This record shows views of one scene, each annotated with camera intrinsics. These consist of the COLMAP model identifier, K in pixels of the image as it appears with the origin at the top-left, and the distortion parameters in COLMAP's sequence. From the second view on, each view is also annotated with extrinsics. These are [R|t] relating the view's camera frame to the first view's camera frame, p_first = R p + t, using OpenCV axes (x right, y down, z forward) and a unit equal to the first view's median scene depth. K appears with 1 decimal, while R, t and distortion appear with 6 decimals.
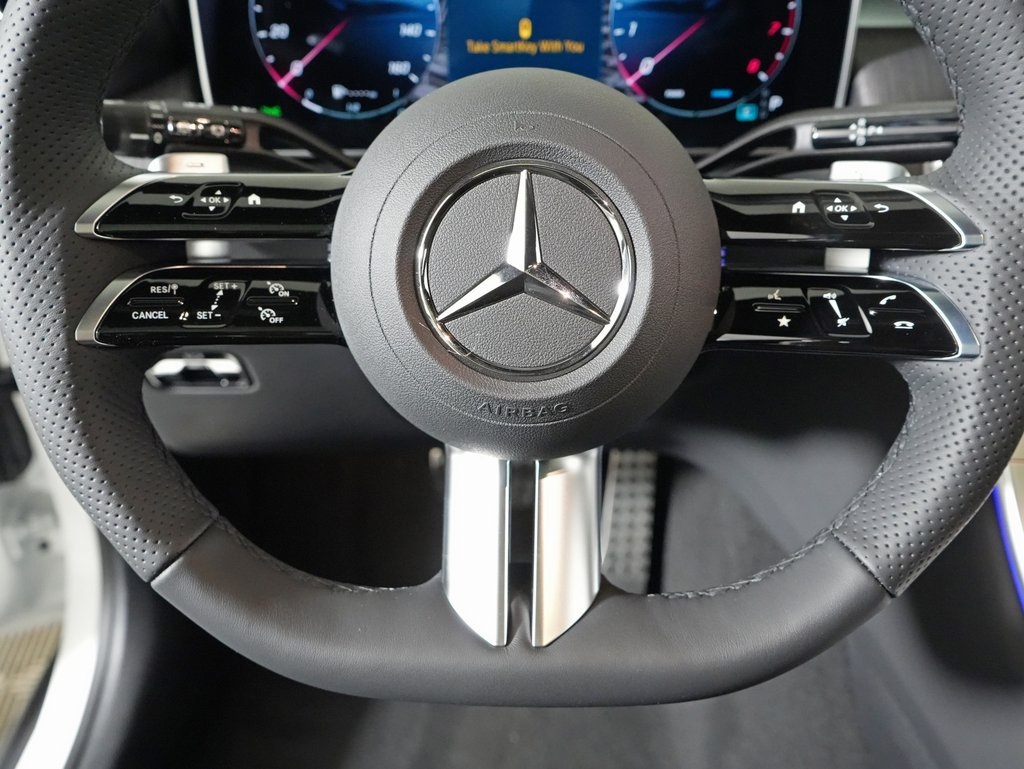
lens RADIAL K [[946.5, 0, 512.8], [0, 946.5, 381.3], [0, 0, 1]] dist [-0.001650, 0.000000]
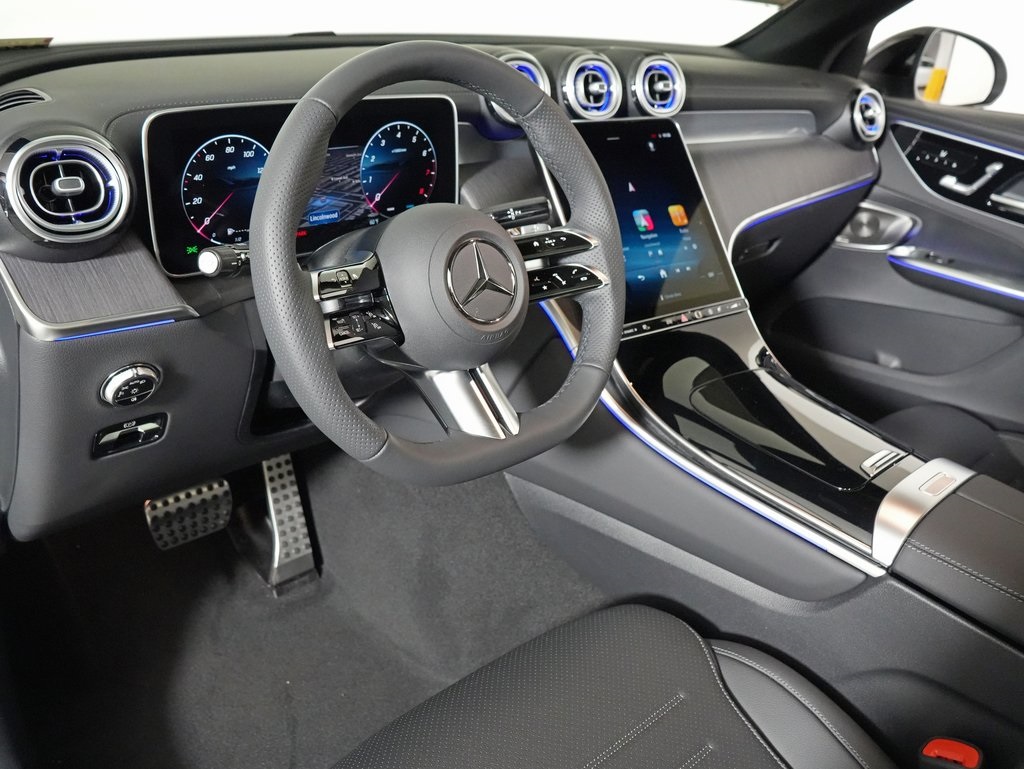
lens RADIAL K [[946.5, 0, 520.1], [0, 946.5, 380.6], [0, 0, 1]] dist [-0.001650, 0.000000]
pose [[0.712036, -0.236593, 0.661082, -1.505917], [0.299911, 0.953791, 0.018323, 0.109369], [-0.634869, 0.185219, 0.750090, -0.824967]]
